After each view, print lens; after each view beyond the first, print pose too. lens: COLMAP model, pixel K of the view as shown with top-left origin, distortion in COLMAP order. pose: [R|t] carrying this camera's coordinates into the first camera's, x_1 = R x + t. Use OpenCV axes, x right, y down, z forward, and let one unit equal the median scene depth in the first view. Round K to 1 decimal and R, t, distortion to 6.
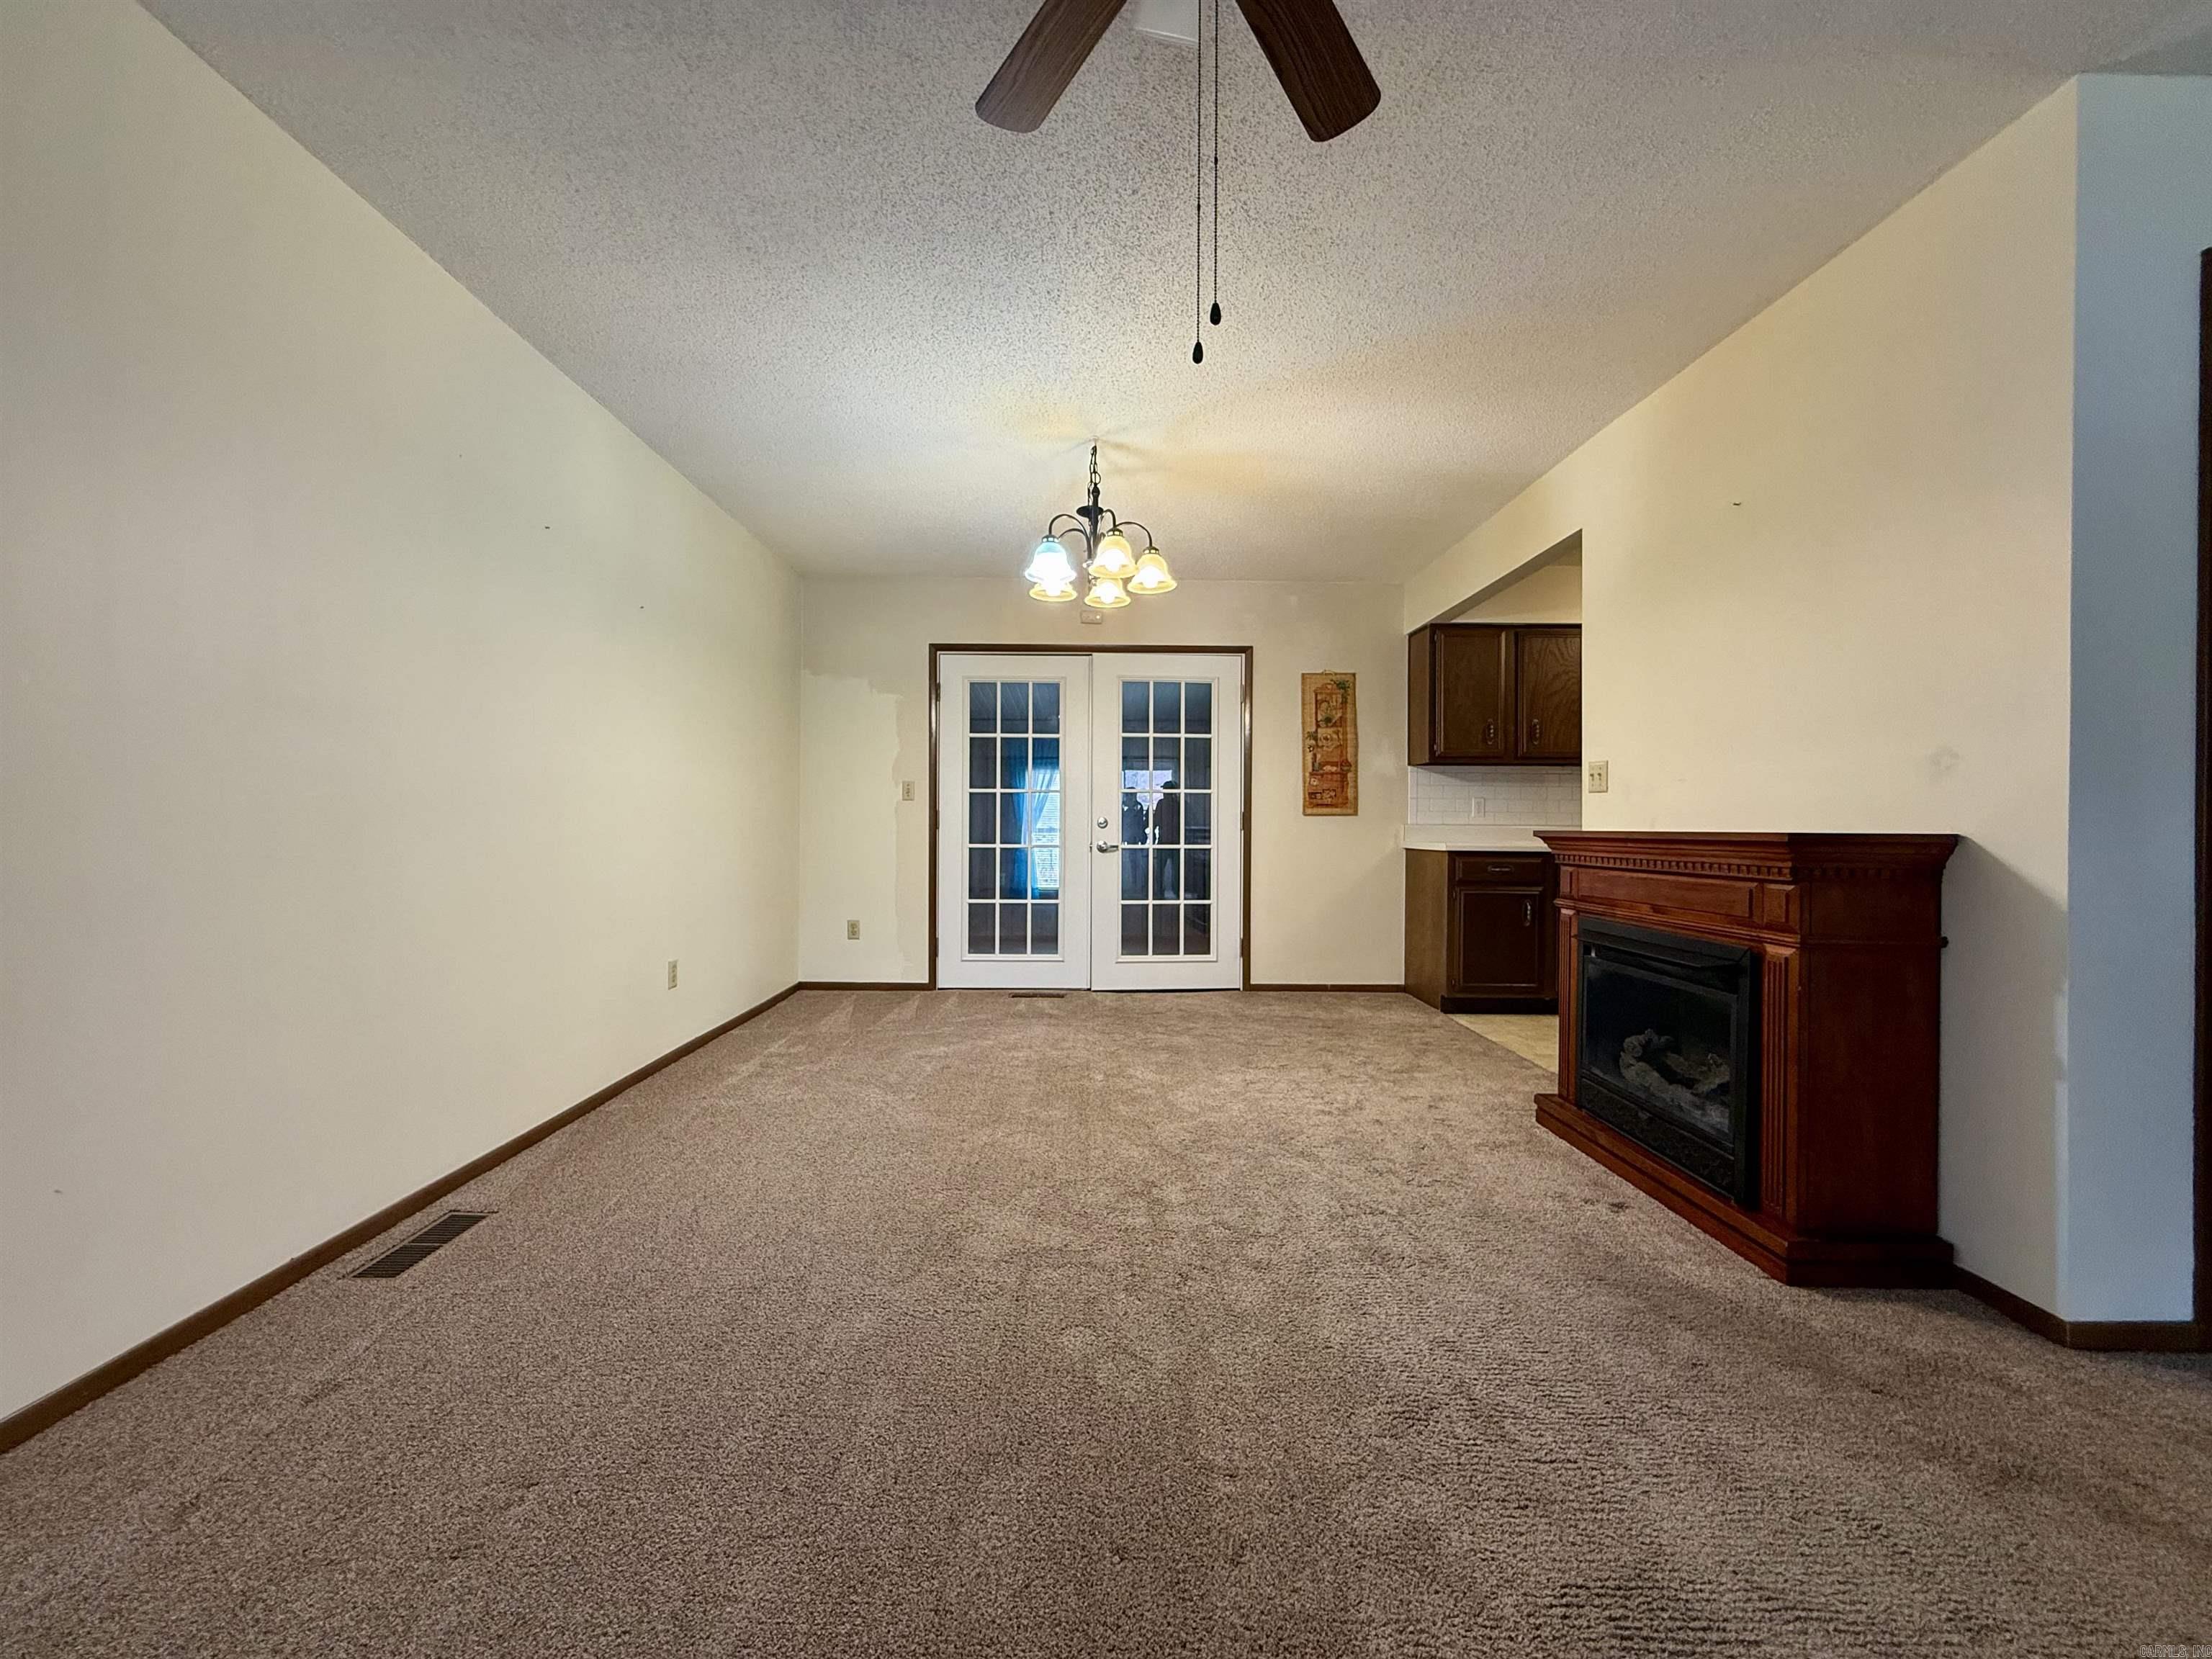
lens RADIAL K [[876.2, 0, 1098.0], [0, 876.2, 828.6], [0, 0, 1]] dist [-0.000788, -0.000183]
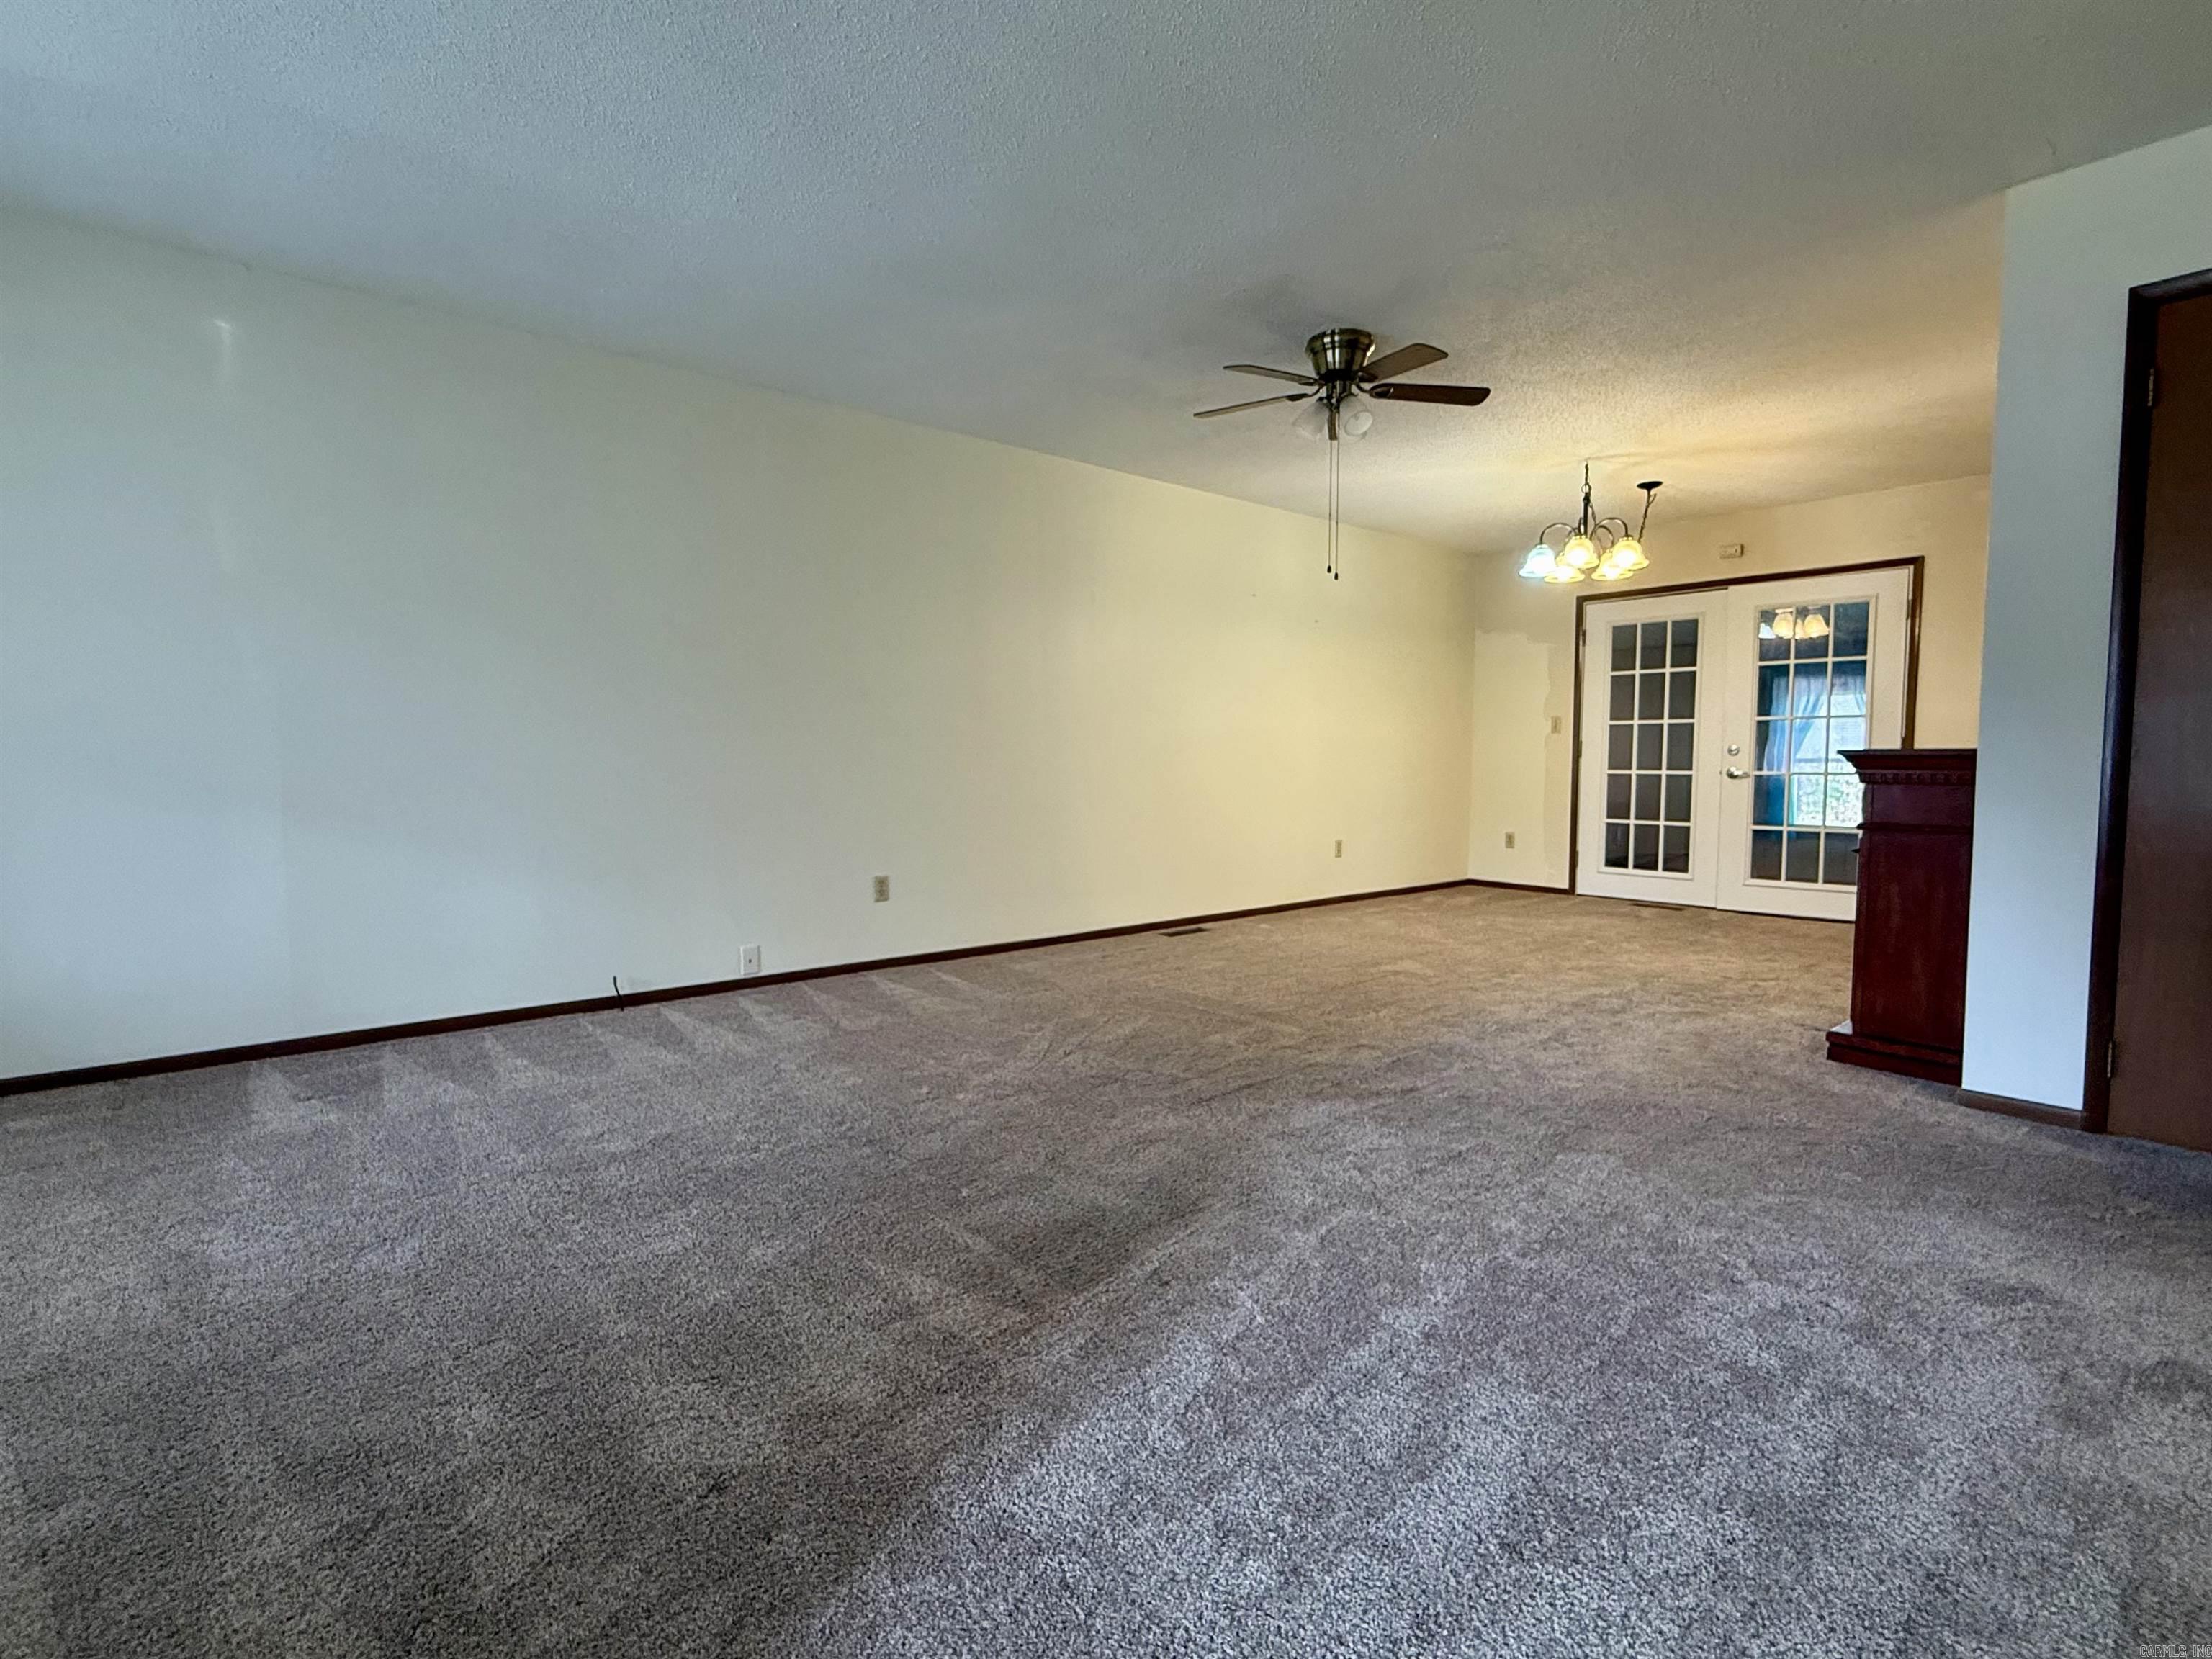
lens RADIAL K [[1071.5, 0, 1106.0], [0, 1071.5, 829.5], [0, 0, 1]] dist [-0.001040, -0.000536]
pose [[0.640441, 0.047001, -0.766567, 0.508175], [-0.002675, 0.998256, 0.058972, 0.014204], [0.768002, -0.035718, 0.639450, -0.390389]]
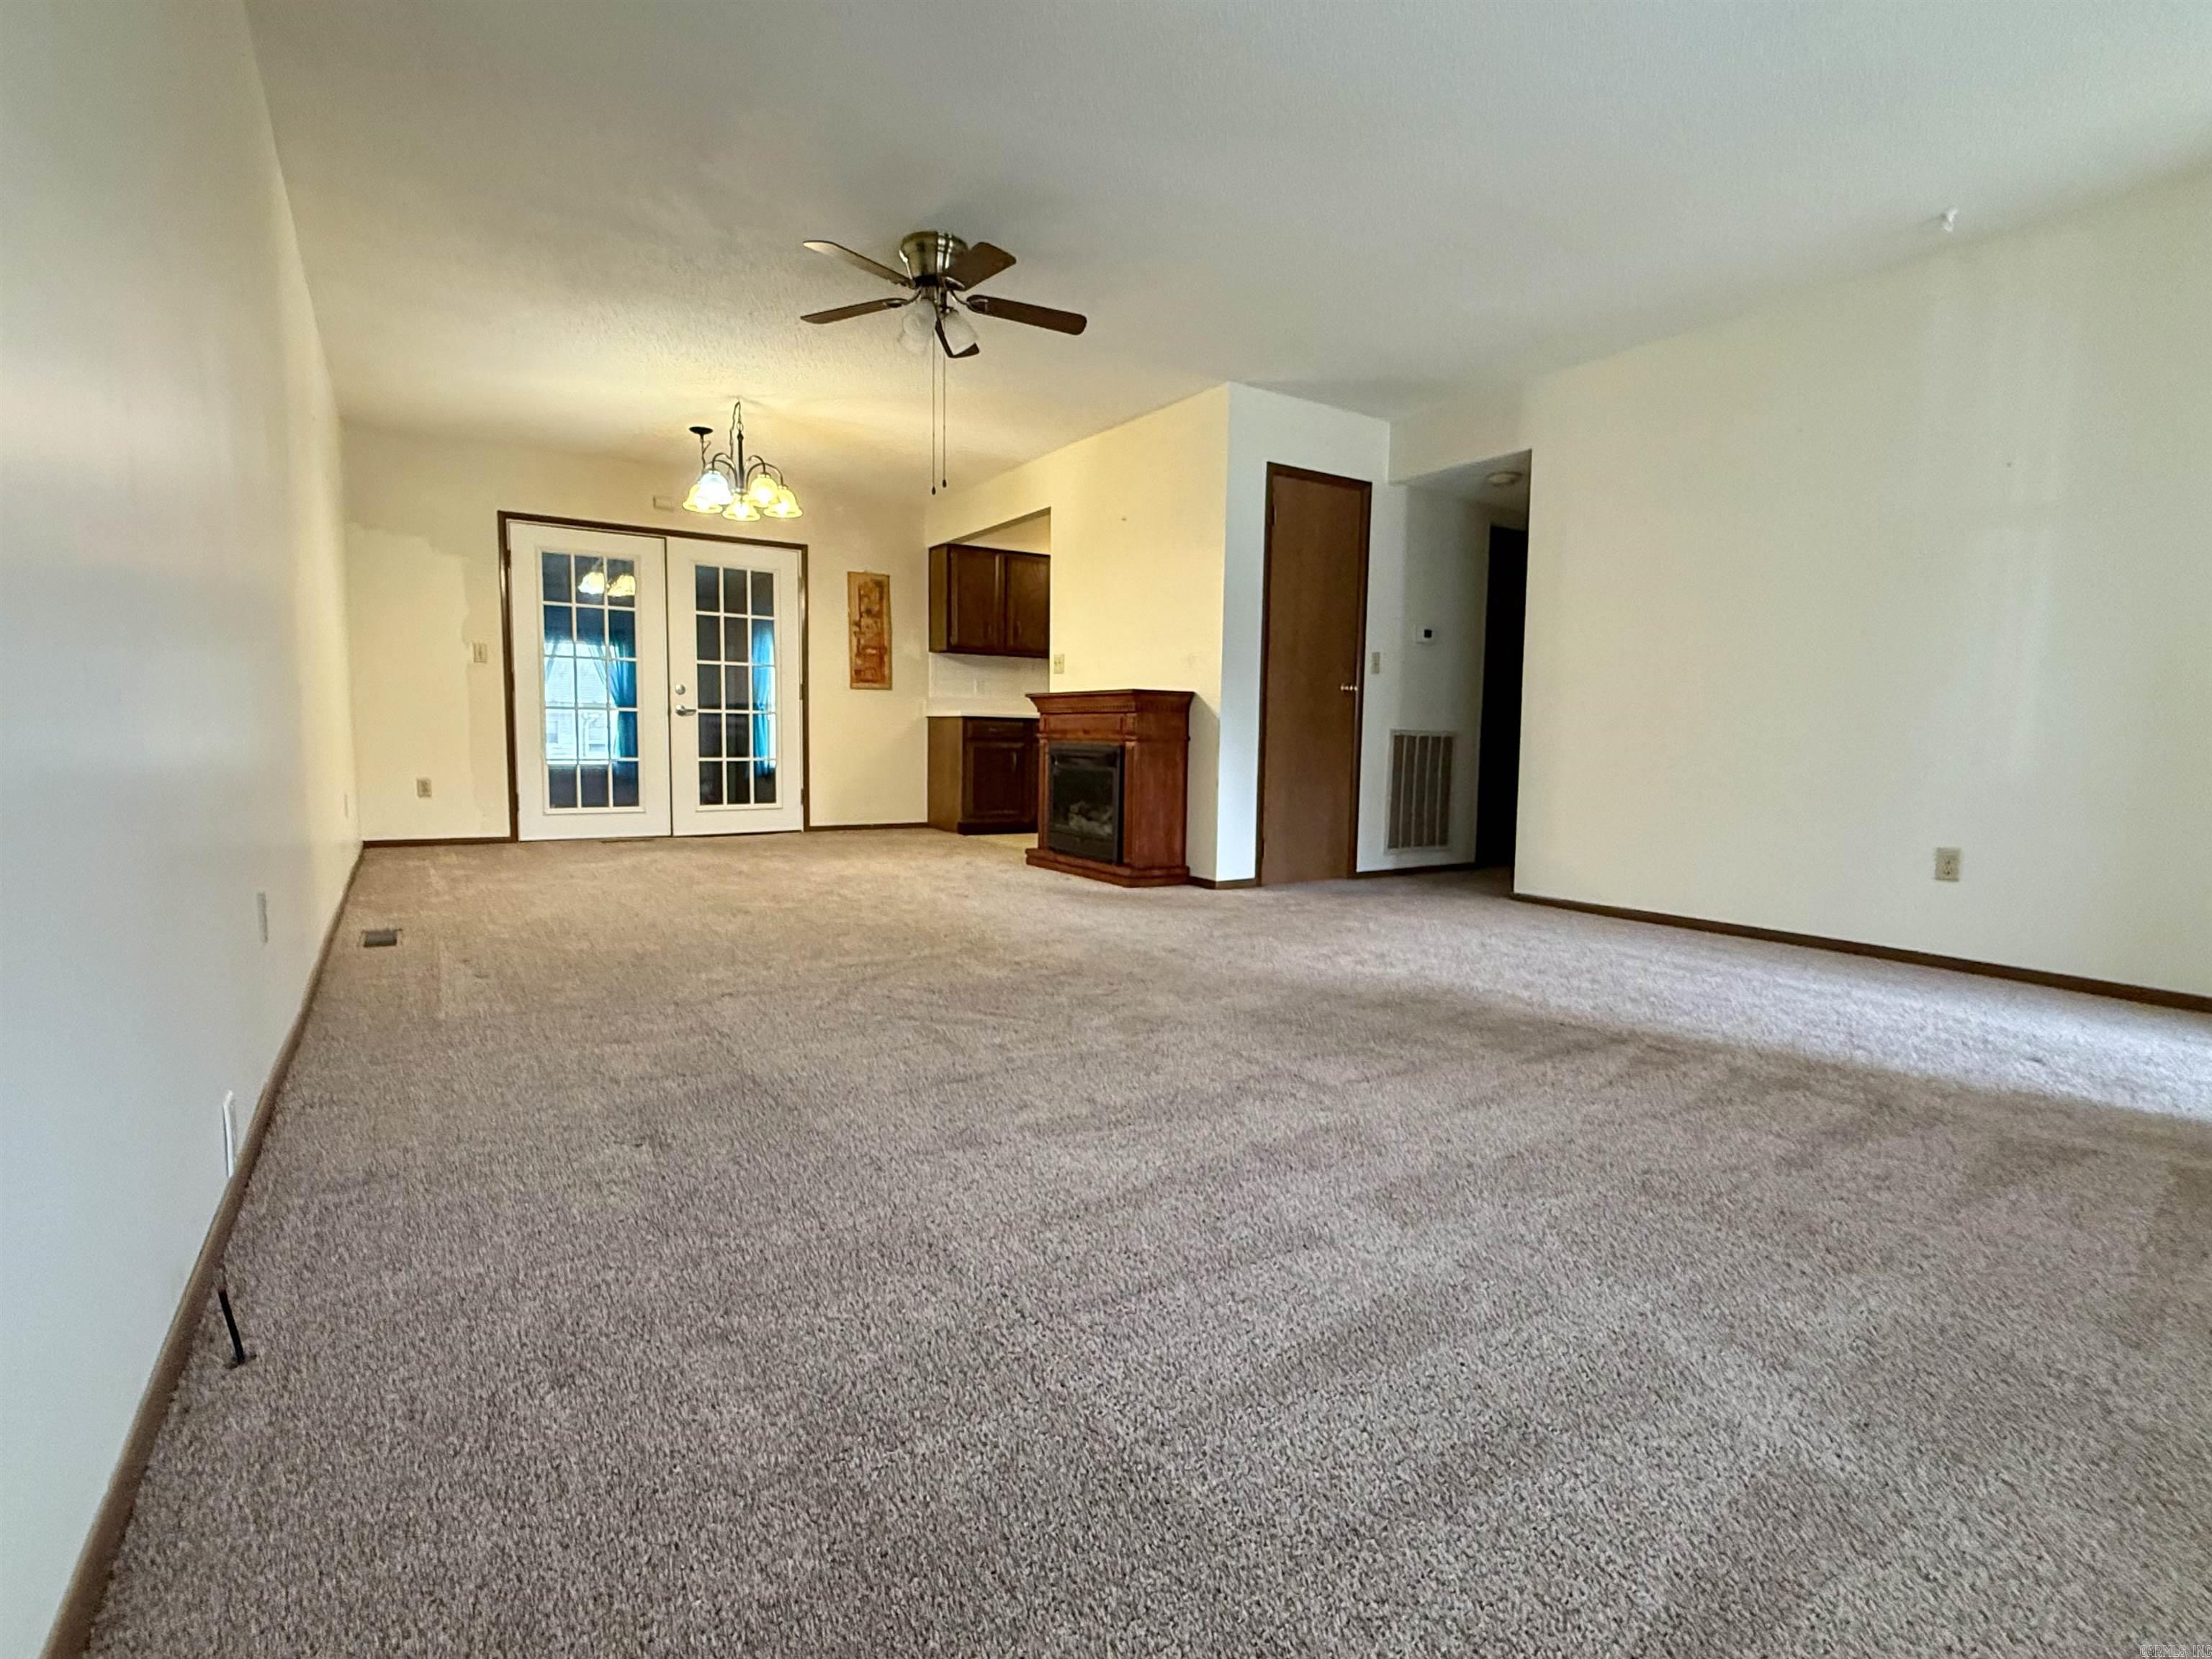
lens RADIAL K [[1071.5, 0, 1106.0], [0, 1071.5, 829.5], [0, 0, 1]] dist [-0.001040, -0.000536]
pose [[0.843941, -0.039900, 0.534950, -0.280041], [-0.009733, 0.995927, 0.089637, 0.044370], [-0.536348, -0.080855, 0.840115, -0.482689]]
